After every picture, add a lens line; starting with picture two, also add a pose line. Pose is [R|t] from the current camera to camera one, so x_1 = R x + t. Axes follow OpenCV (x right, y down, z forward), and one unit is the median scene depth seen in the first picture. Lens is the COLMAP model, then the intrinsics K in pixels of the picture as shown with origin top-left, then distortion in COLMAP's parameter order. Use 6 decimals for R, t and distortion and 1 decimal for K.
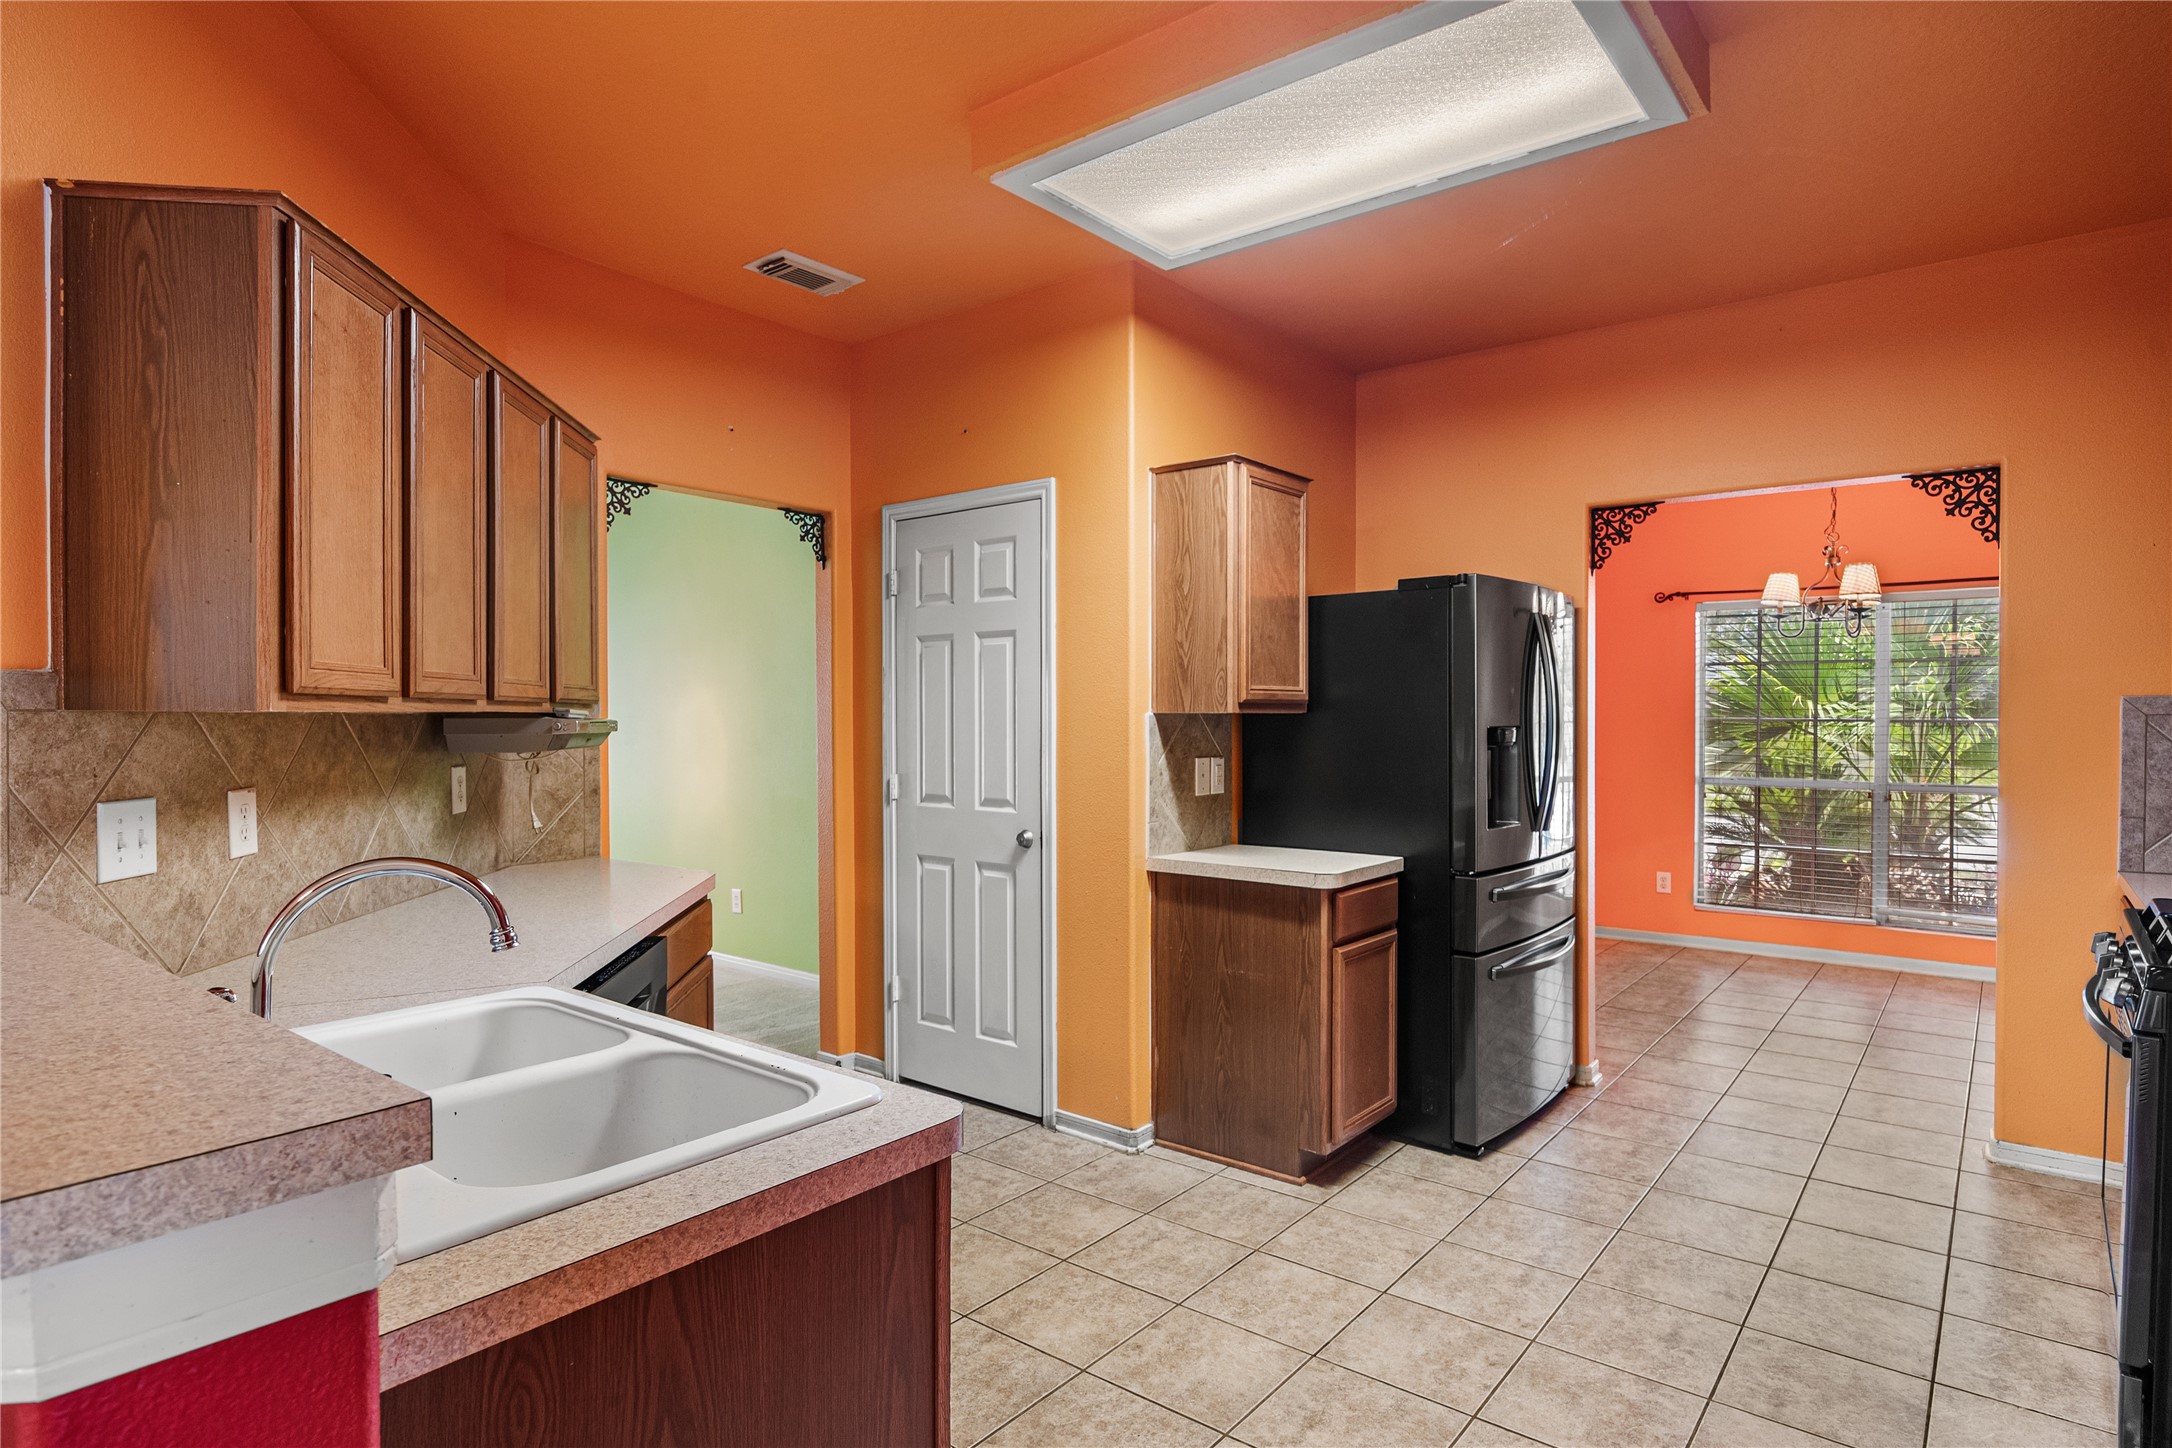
lens RADIAL K [[1159.1, 0, 1086.9], [0, 1159.1, 731.3], [0, 0, 1]] dist [-0.020143, -0.000578]
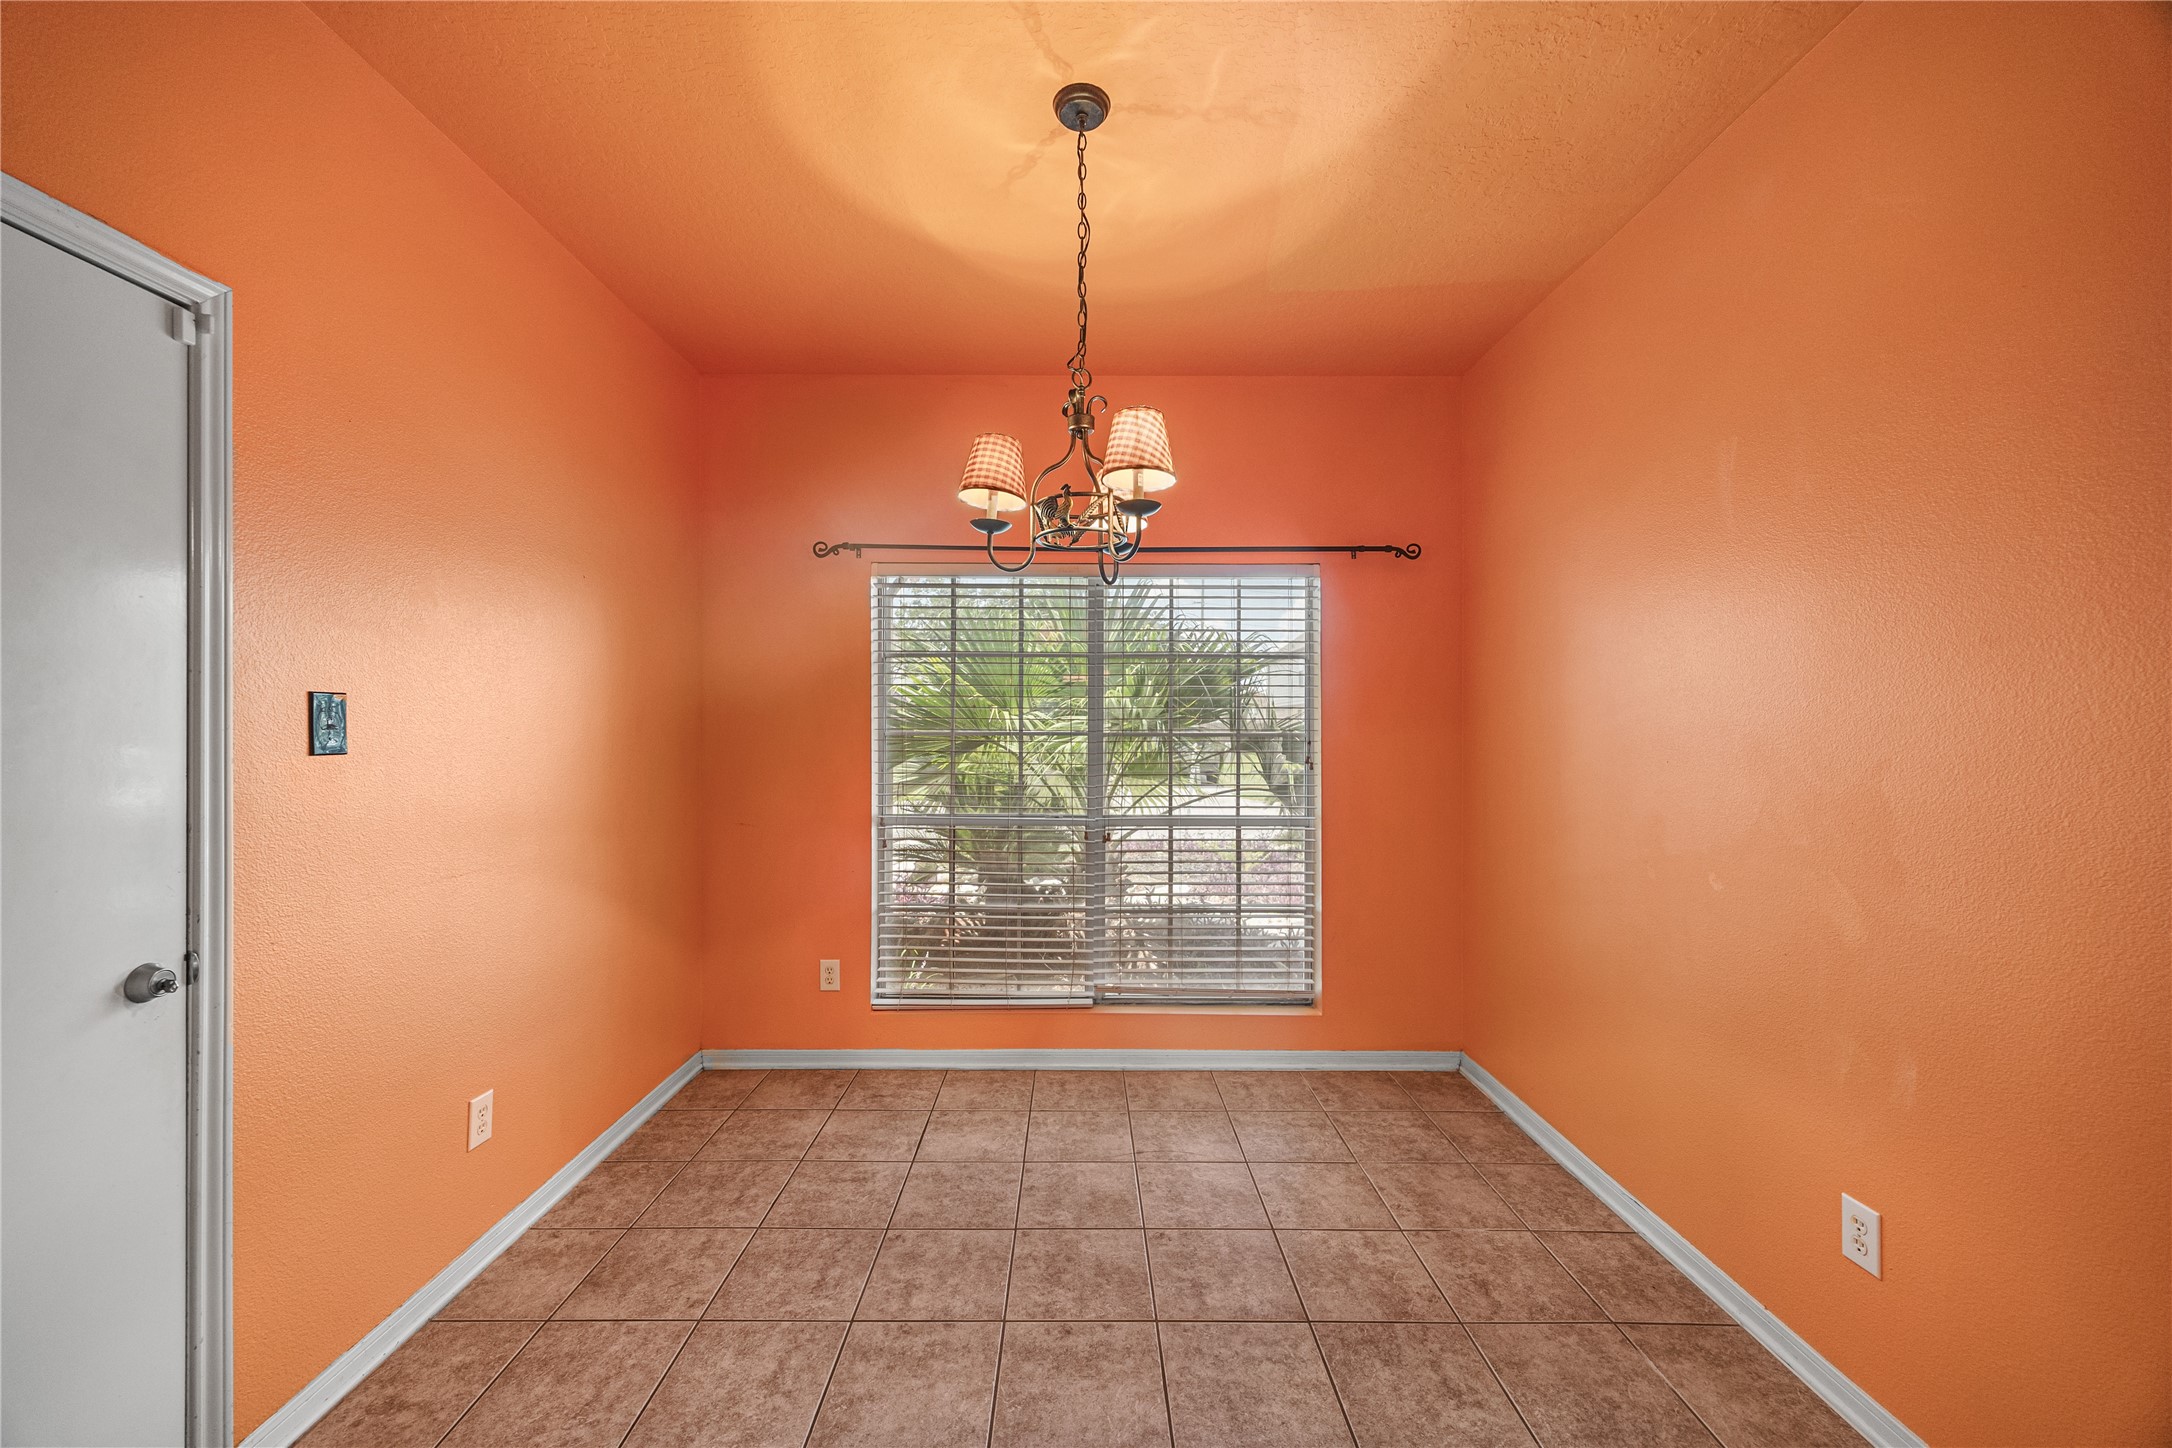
lens RADIAL K [[851.6, 0, 1081.3], [0, 851.6, 725.7], [0, 0, 1]] dist [-0.008671, 0.000414]
pose [[0.778511, 0.004145, 0.627617, 0.263065], [0.006998, 0.999859, -0.015283, -0.005287], [-0.627592, 0.016290, 0.778372, 0.451184]]
